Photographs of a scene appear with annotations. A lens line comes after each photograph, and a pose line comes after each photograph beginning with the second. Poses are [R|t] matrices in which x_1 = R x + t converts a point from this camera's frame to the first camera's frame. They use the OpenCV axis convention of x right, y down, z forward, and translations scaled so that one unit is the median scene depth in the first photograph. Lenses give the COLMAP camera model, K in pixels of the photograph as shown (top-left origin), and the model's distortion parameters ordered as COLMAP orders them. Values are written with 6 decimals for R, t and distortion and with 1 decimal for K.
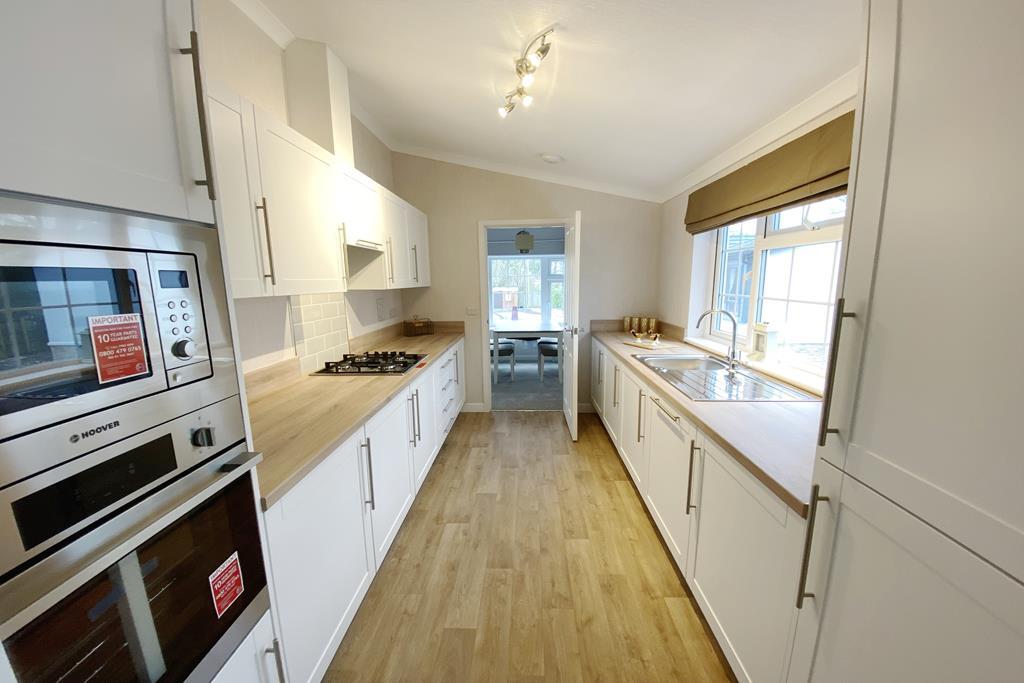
lens RADIAL K [[394.3, 0, 508.4], [0, 394.3, 346.6], [0, 0, 1]] dist [0.002111, -0.000020]
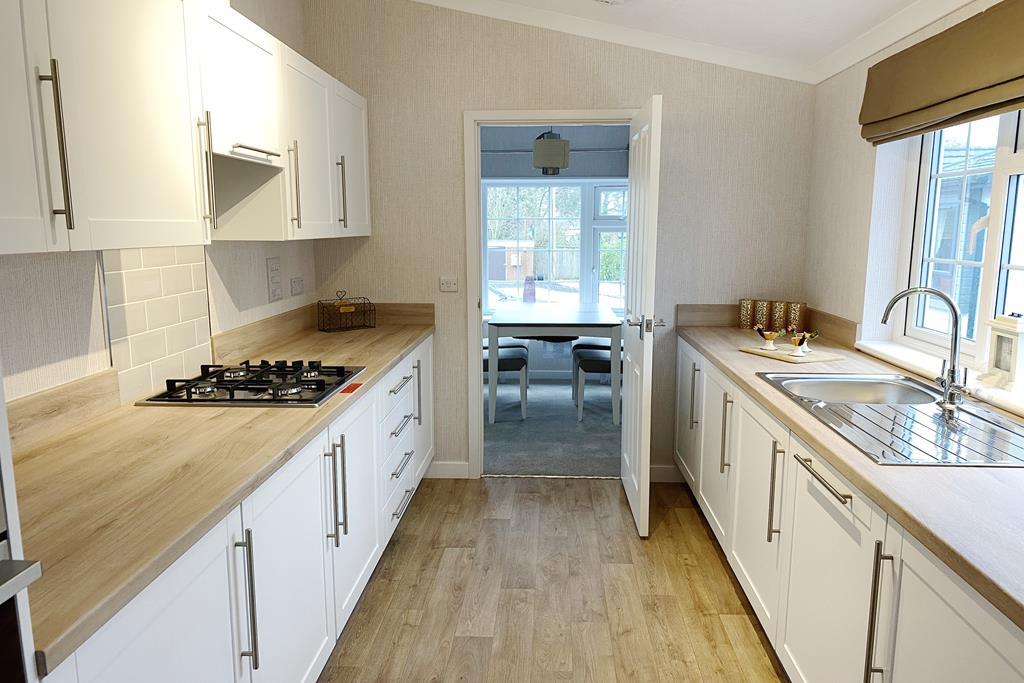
lens RADIAL K [[752.1, 0, 515.7], [0, 752.1, 345.5], [0, 0, 1]] dist [-0.027387, 0.021987]
pose [[0.999915, 0.013025, 0.001073, -0.006467], [-0.013015, 0.999872, -0.009351, -0.001793], [-0.001194, 0.009336, 0.999956, 0.013611]]
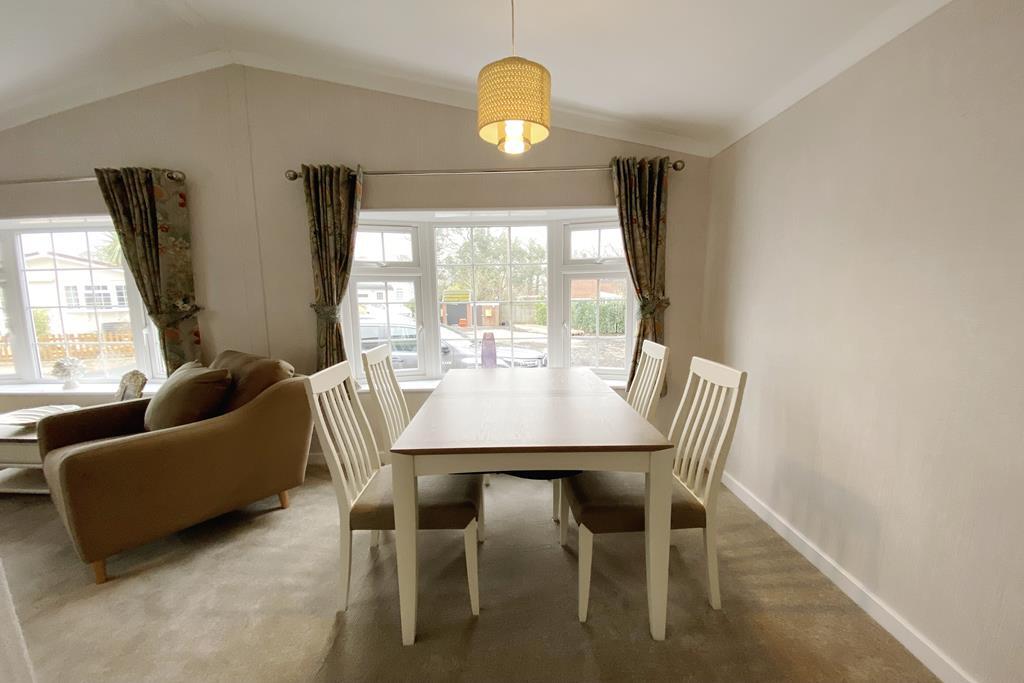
lens RADIAL K [[394.3, 0, 510.1], [0, 394.3, 340.6], [0, 0, 1]] dist [0.002111, -0.000020]
pose [[0.998753, 0.002030, 0.049886, 0.049658], [0.000634, 0.998577, -0.053327, -0.207552], [-0.049923, 0.053292, 0.997330, 1.701359]]
